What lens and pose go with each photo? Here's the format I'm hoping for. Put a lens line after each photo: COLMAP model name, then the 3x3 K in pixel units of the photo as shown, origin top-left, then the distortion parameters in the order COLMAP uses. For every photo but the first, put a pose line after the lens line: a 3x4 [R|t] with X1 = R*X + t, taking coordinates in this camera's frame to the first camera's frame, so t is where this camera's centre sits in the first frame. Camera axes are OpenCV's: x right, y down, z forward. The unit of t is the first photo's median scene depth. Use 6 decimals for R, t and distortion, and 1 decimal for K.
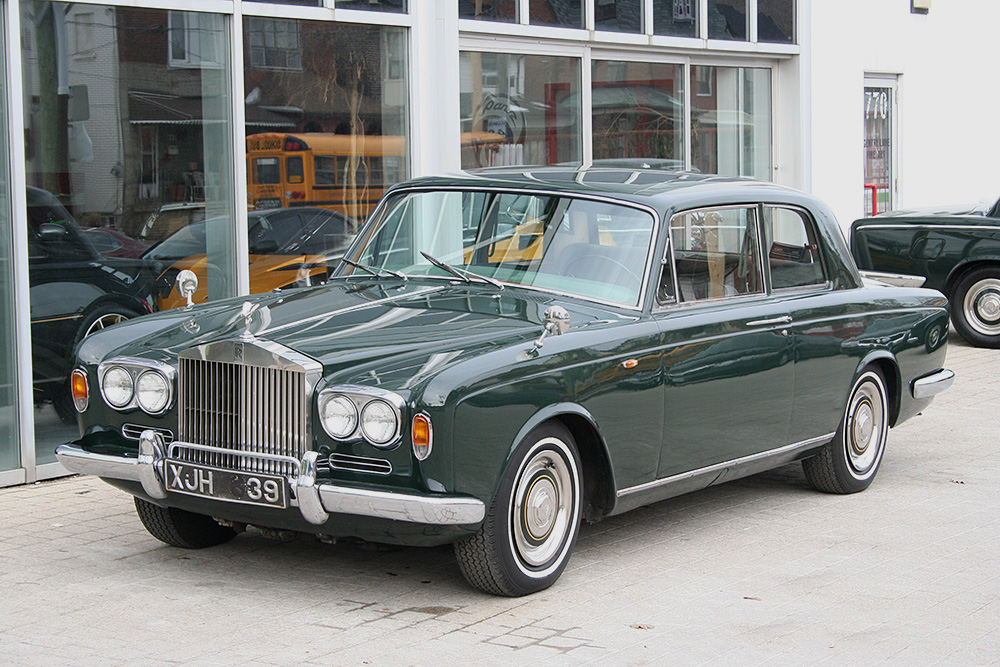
lens RADIAL K [[2481.0, 0, 500.0], [0, 2481.0, 333.5], [0, 0, 1]] dist [-0.006034, -0.001418]
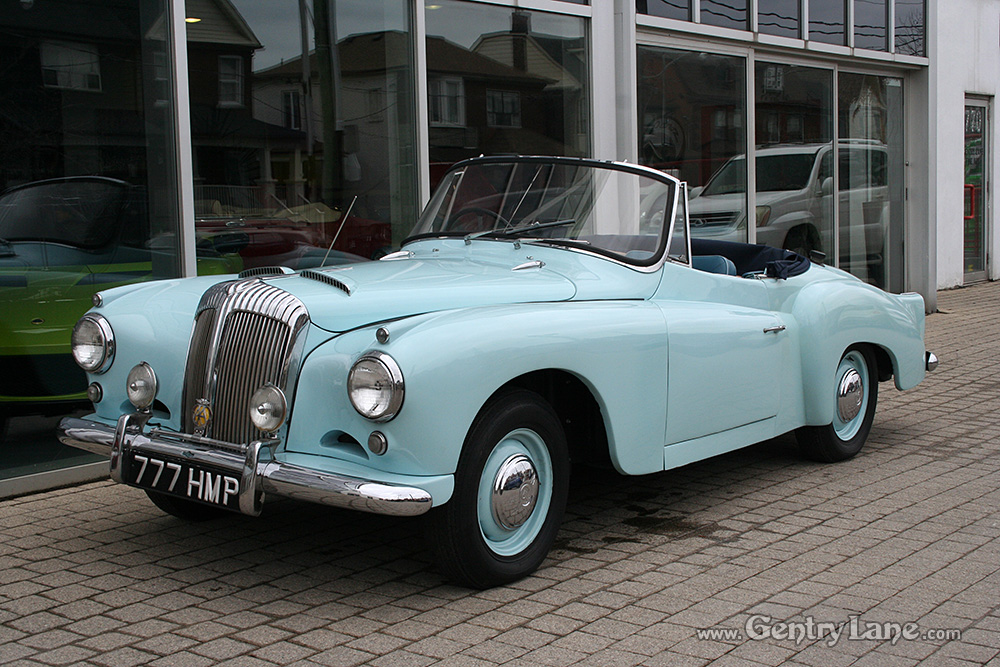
lens RADIAL K [[1586.9, 0, 500.0], [0, 1586.9, 333.5], [0, 0, 1]] dist [-0.011330, 0.023118]
pose [[0.995299, 0.000911, -0.096849, -0.007149], [0.000737, 0.999855, 0.016983, -0.000288], [0.096850, -0.016975, 0.995154, 0.255351]]
